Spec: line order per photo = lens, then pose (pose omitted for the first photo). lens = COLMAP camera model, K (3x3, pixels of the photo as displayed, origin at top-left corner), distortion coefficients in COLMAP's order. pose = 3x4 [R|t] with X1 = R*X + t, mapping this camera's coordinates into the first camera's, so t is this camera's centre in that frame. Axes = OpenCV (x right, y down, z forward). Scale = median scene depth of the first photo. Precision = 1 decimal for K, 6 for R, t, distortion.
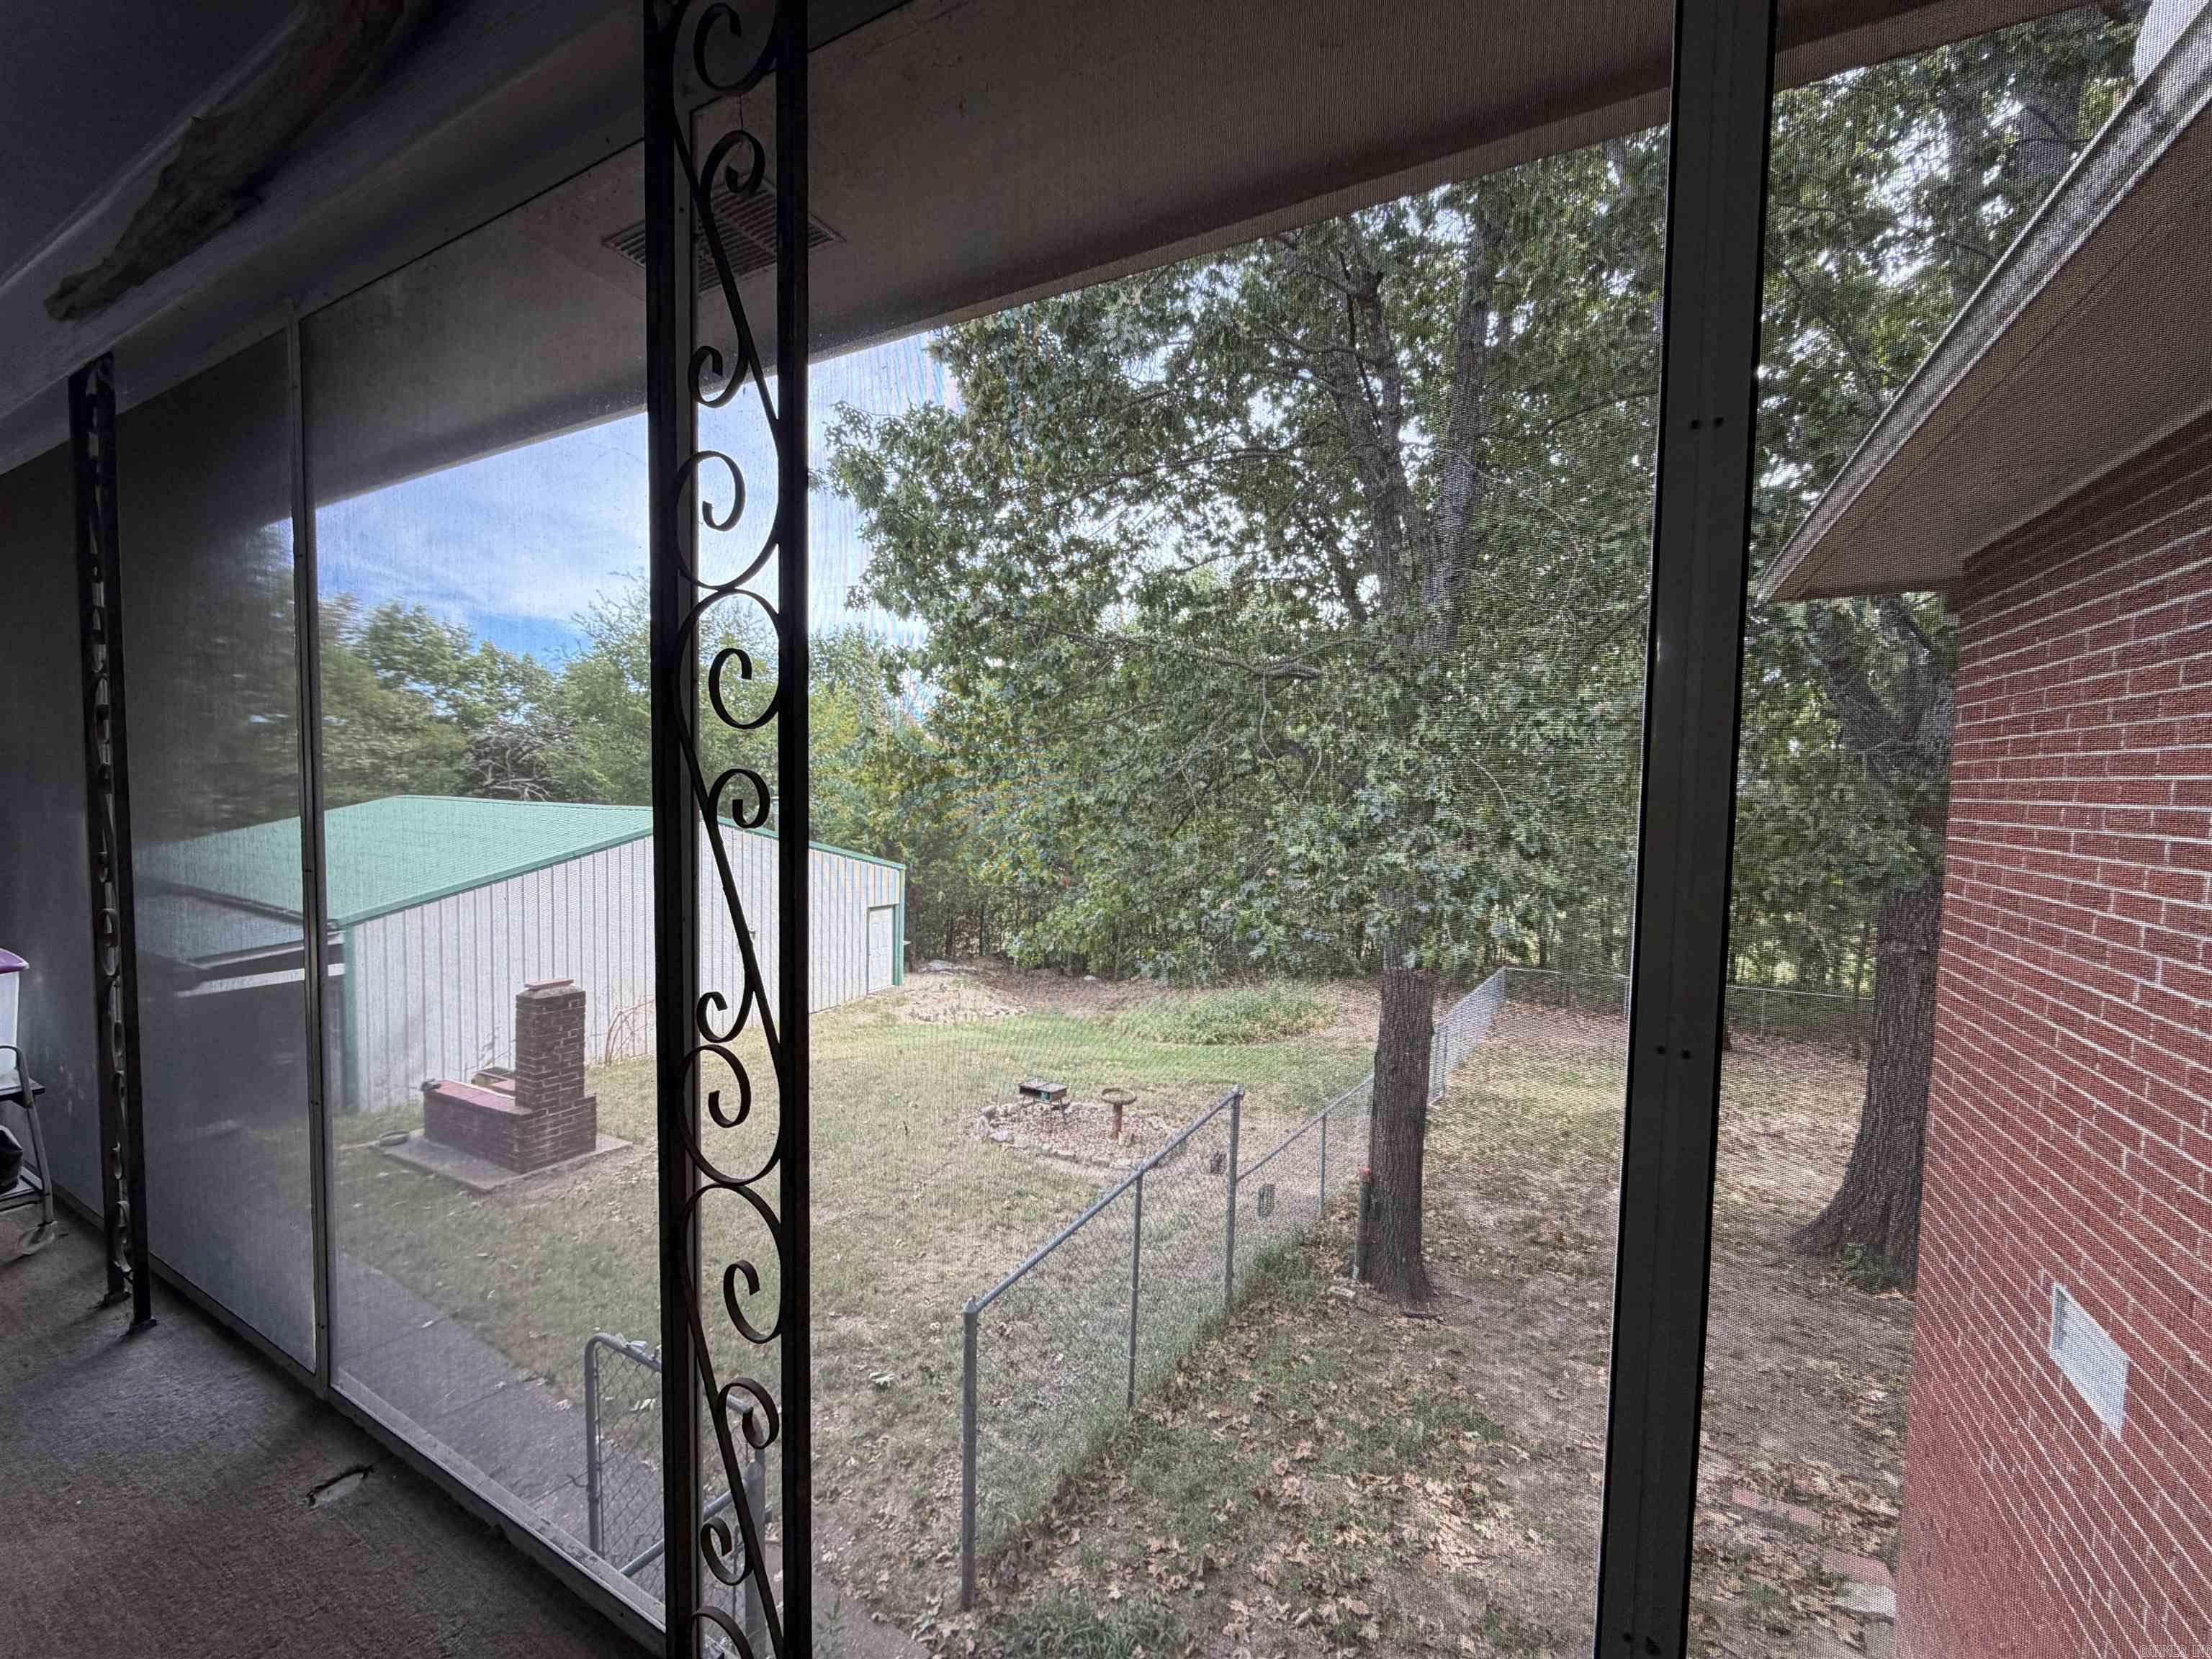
lens RADIAL K [[886.1, 0, 1102.3], [0, 886.1, 824.3], [0, 0, 1]] dist [-0.001117, 0.000714]
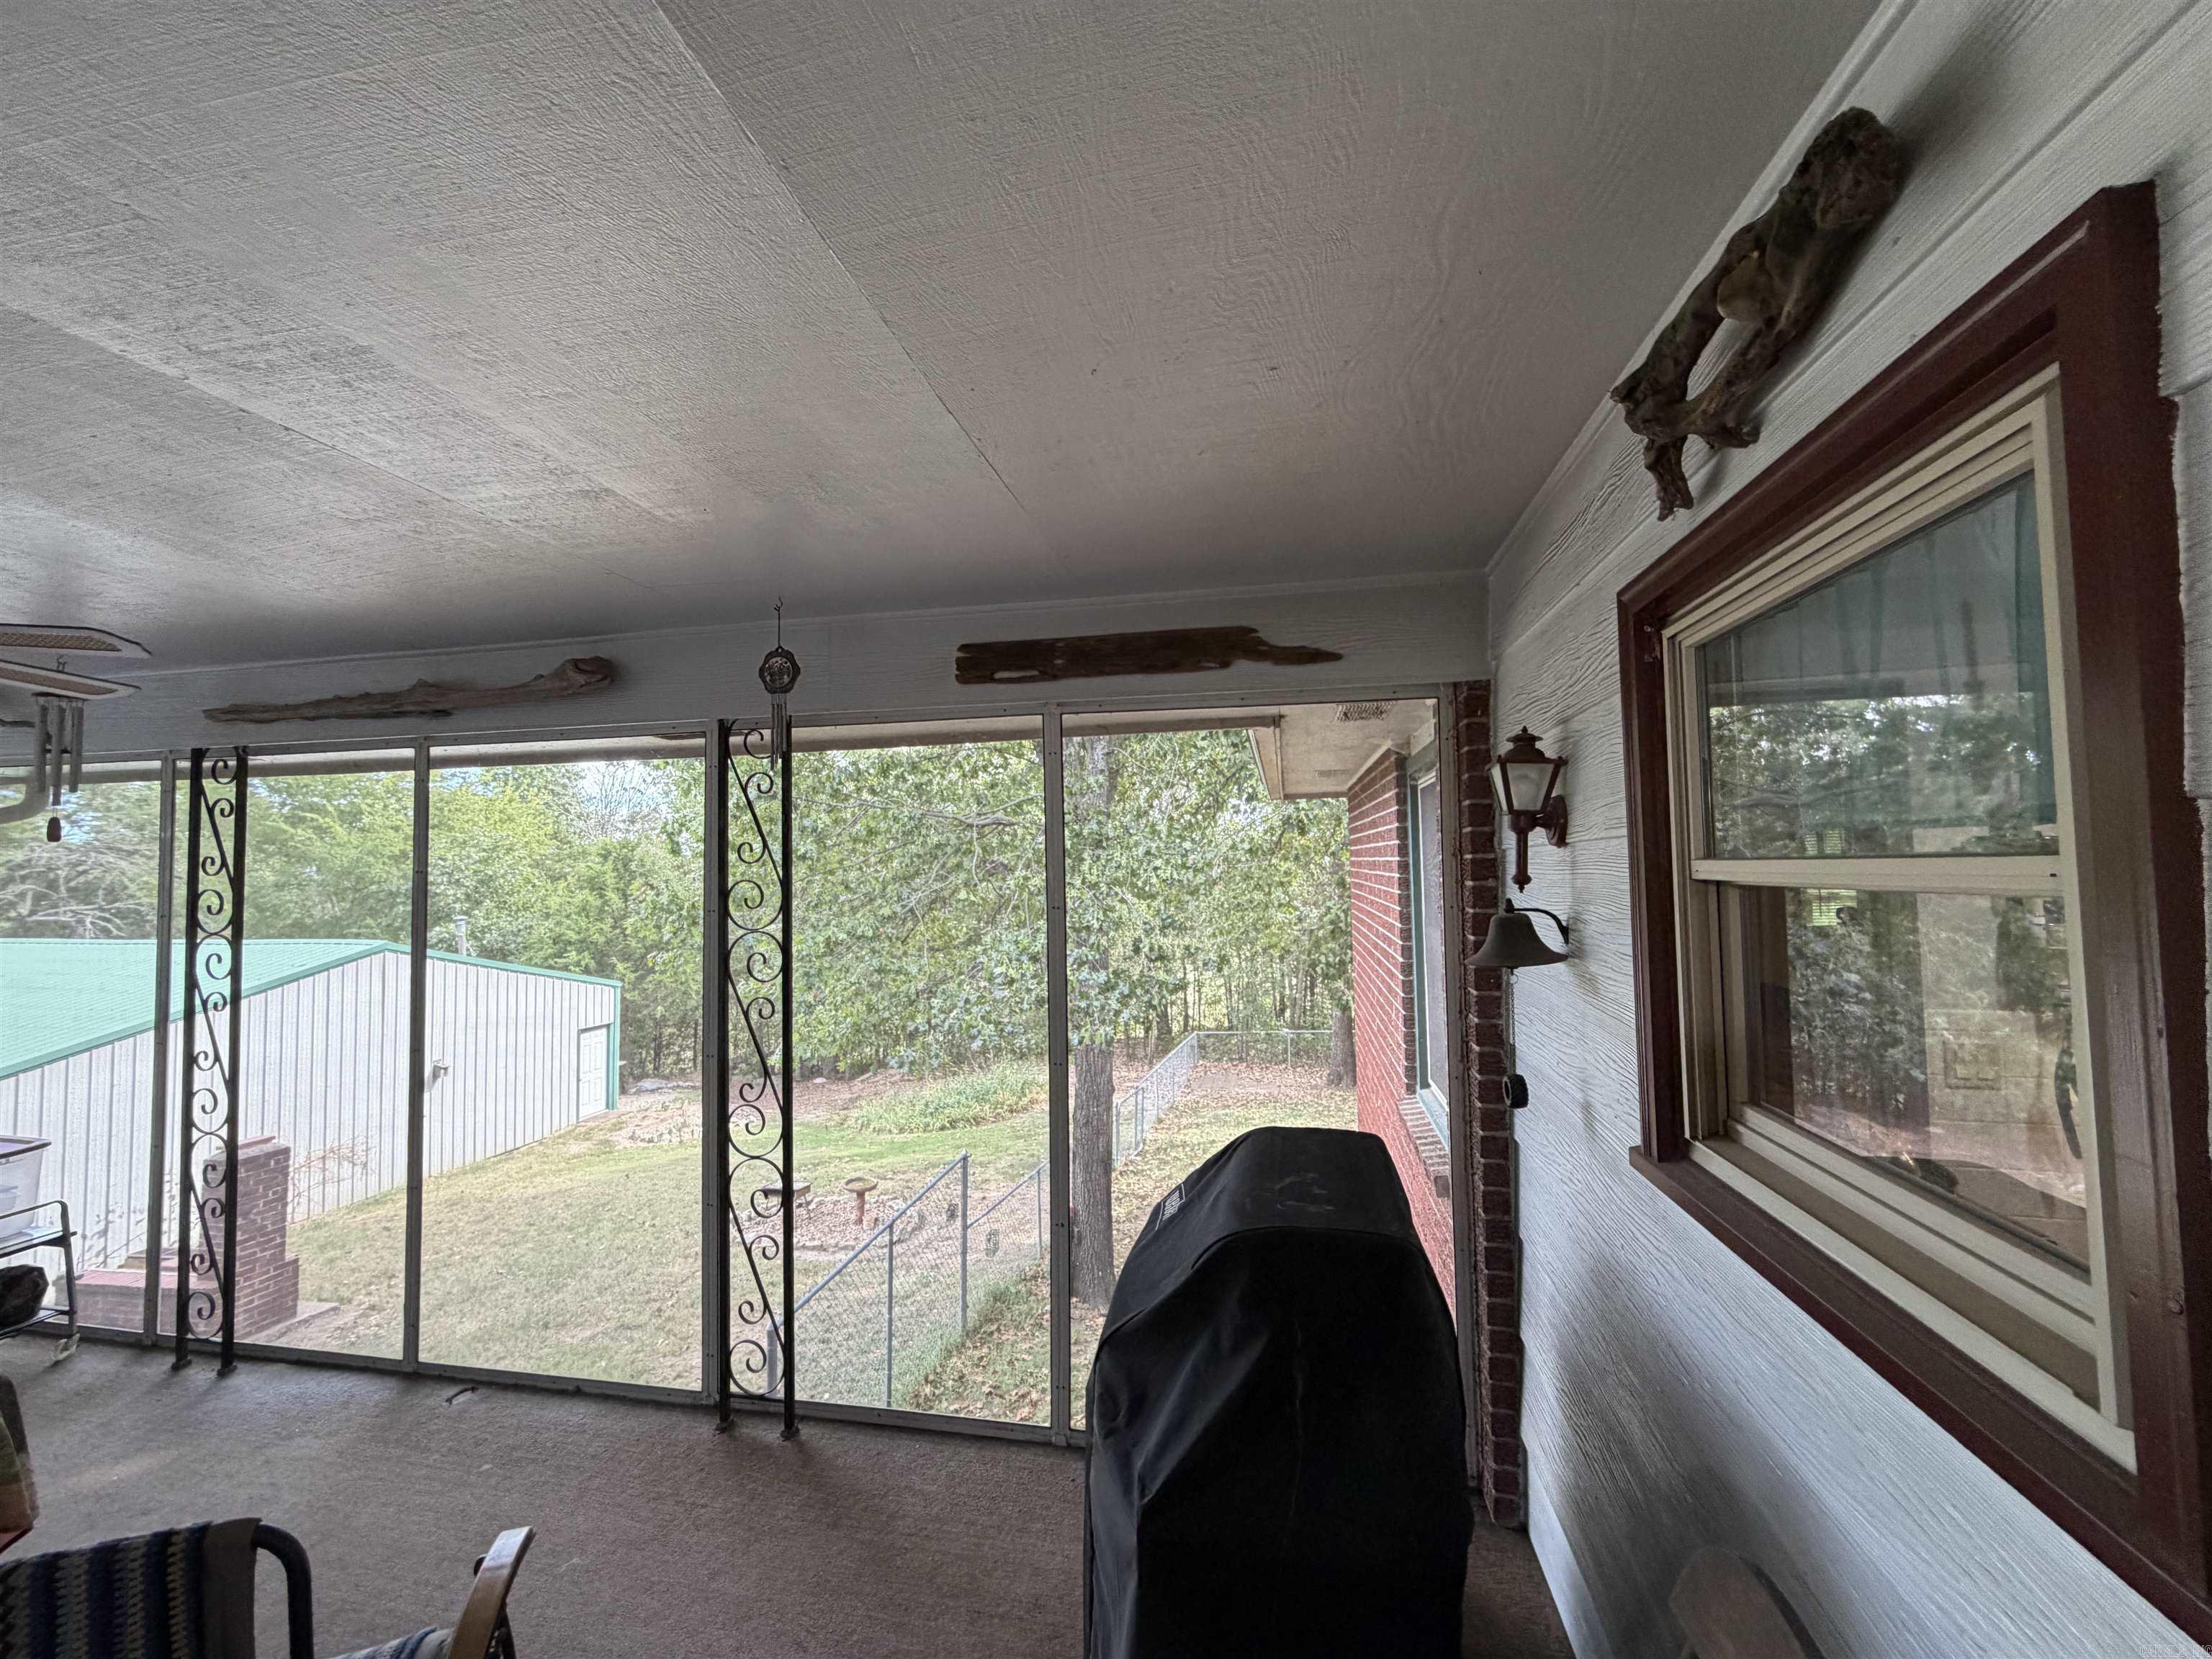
lens RADIAL K [[886.1, 0, 1100.4], [0, 886.1, 828.0], [0, 0, 1]] dist [-0.001117, 0.000714]
pose [[0.953159, -0.021446, 0.301708, -0.029501], [0.048811, 0.995315, -0.083455, -0.039231], [-0.298505, 0.094273, 0.949741, -0.249245]]
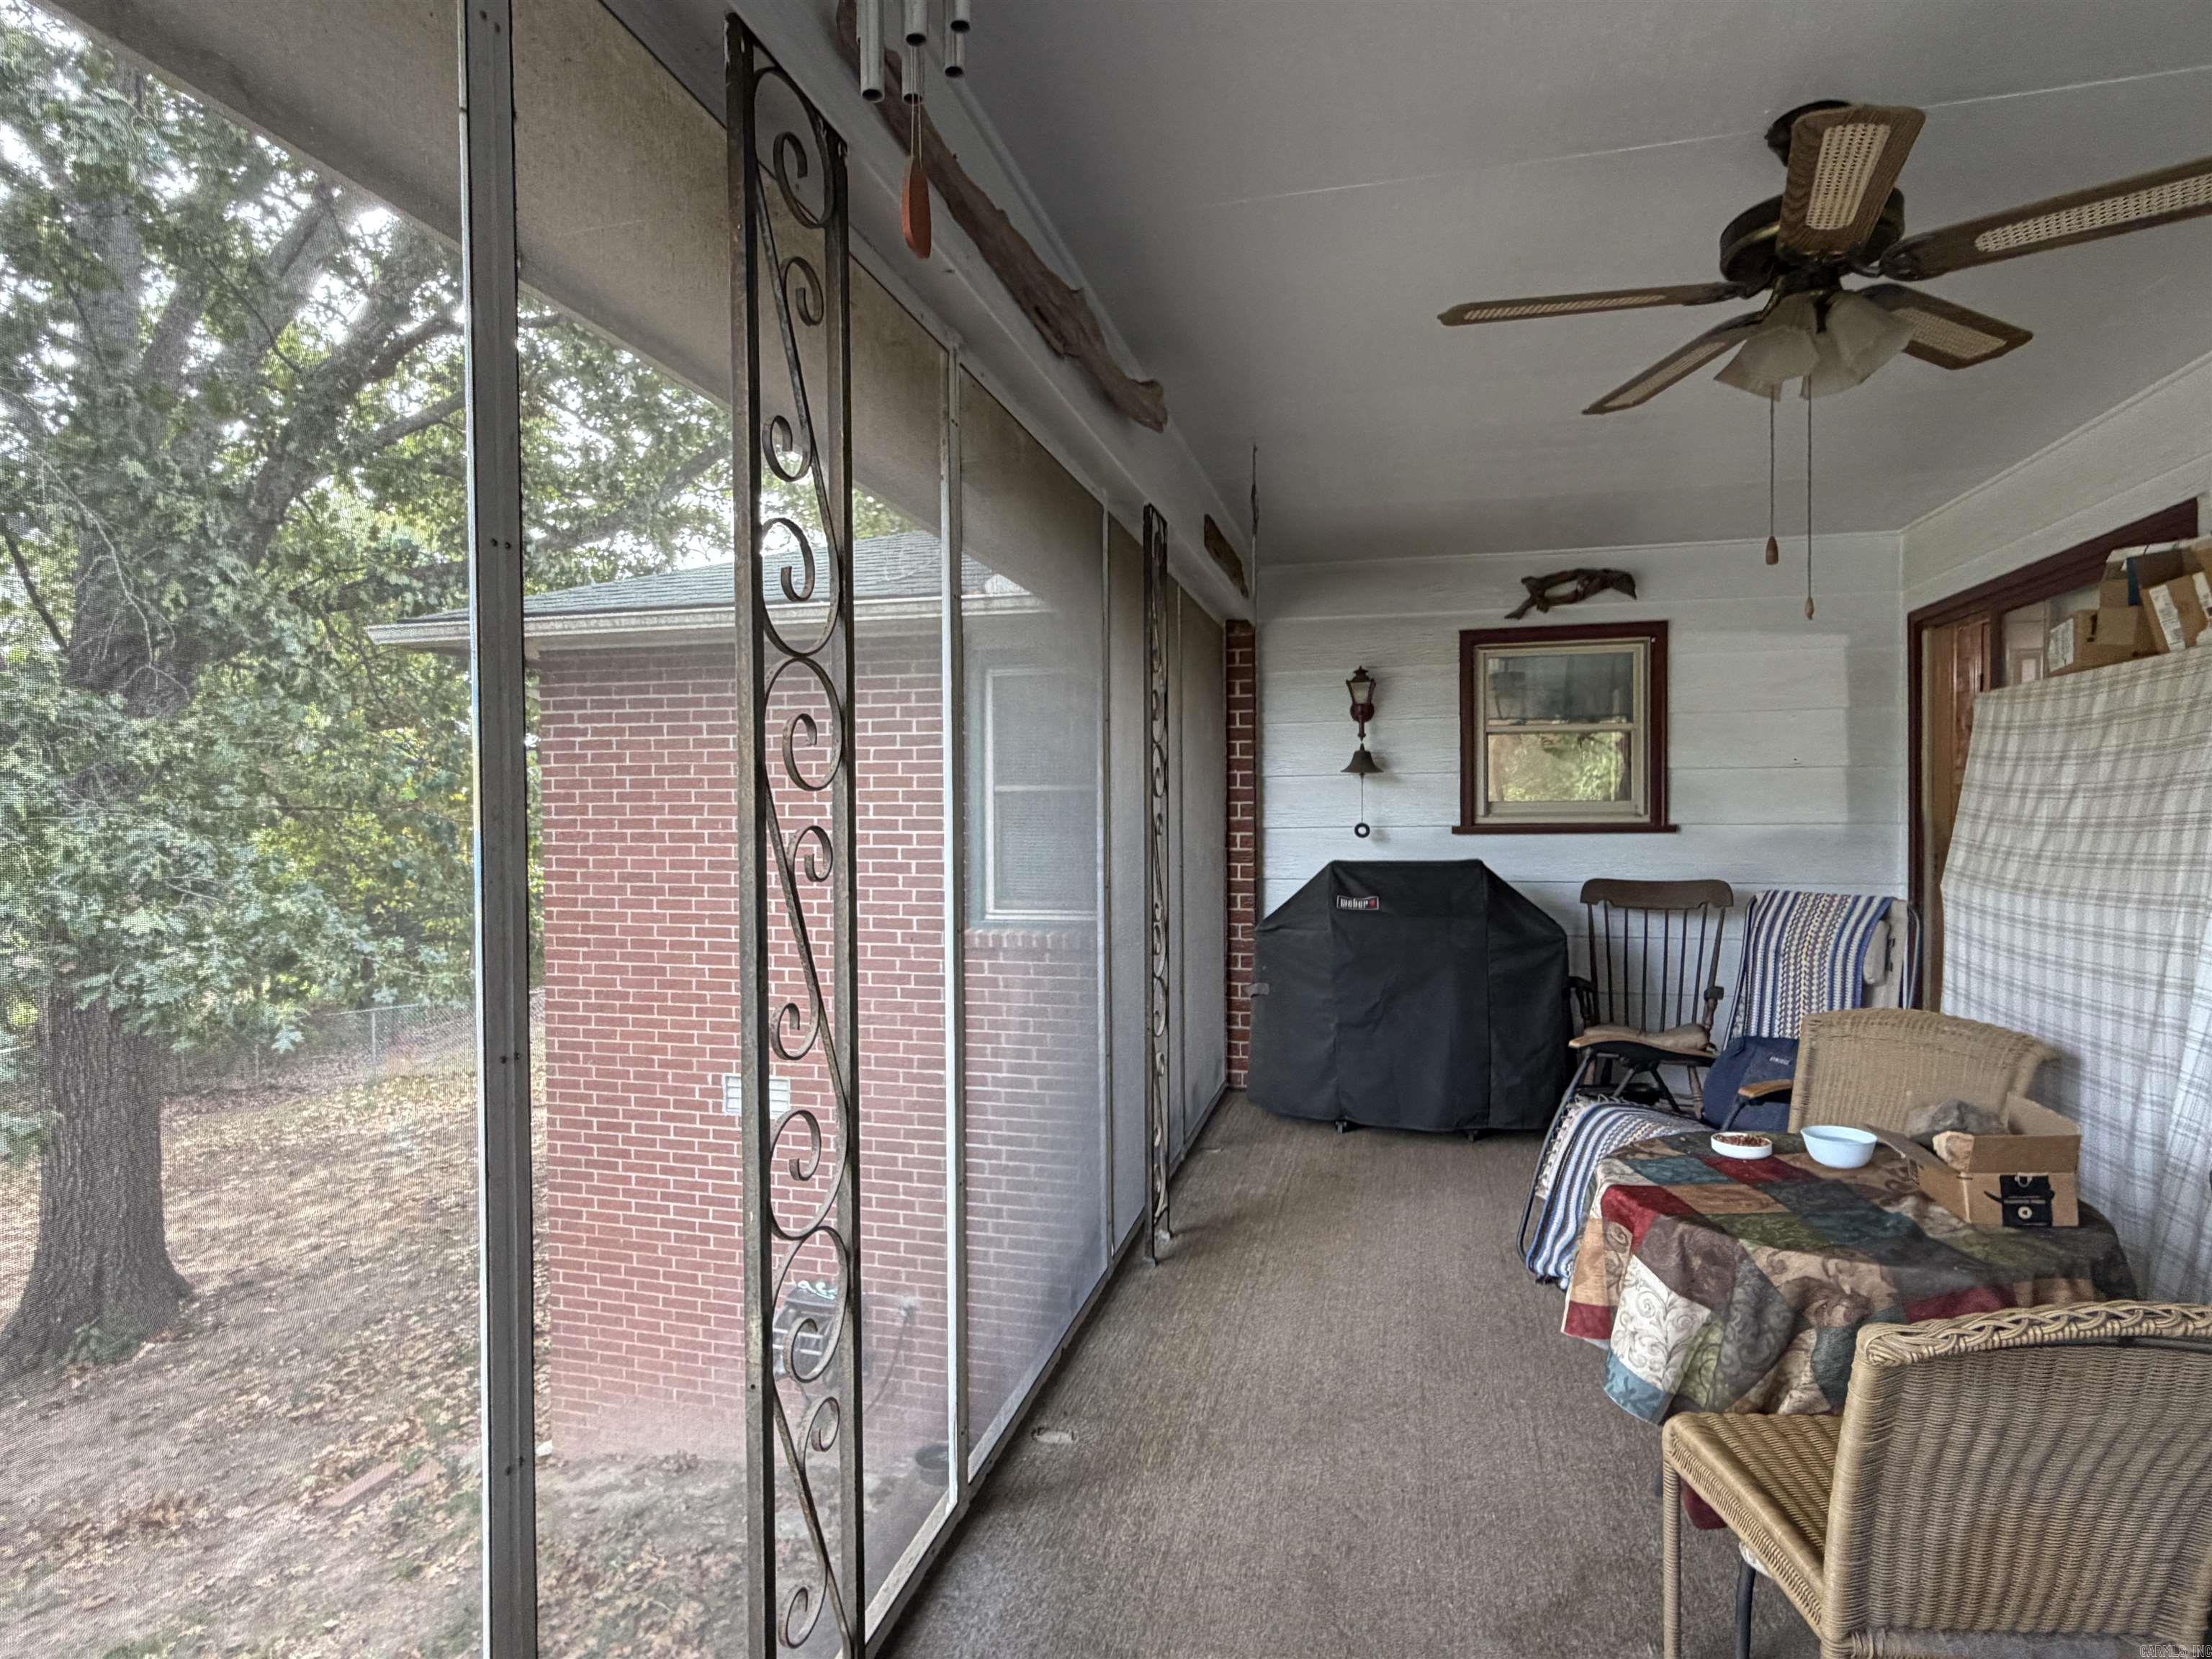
lens RADIAL K [[1161.6, 0, 1105.6], [0, 1161.6, 827.4], [0, 0, 1]] dist [-0.002454, -0.000002]
pose [[-0.245491, -0.035430, 0.968751, -0.479826], [0.049664, 0.997560, 0.049069, -0.026112], [-0.968126, 0.060158, -0.243132, 0.258922]]
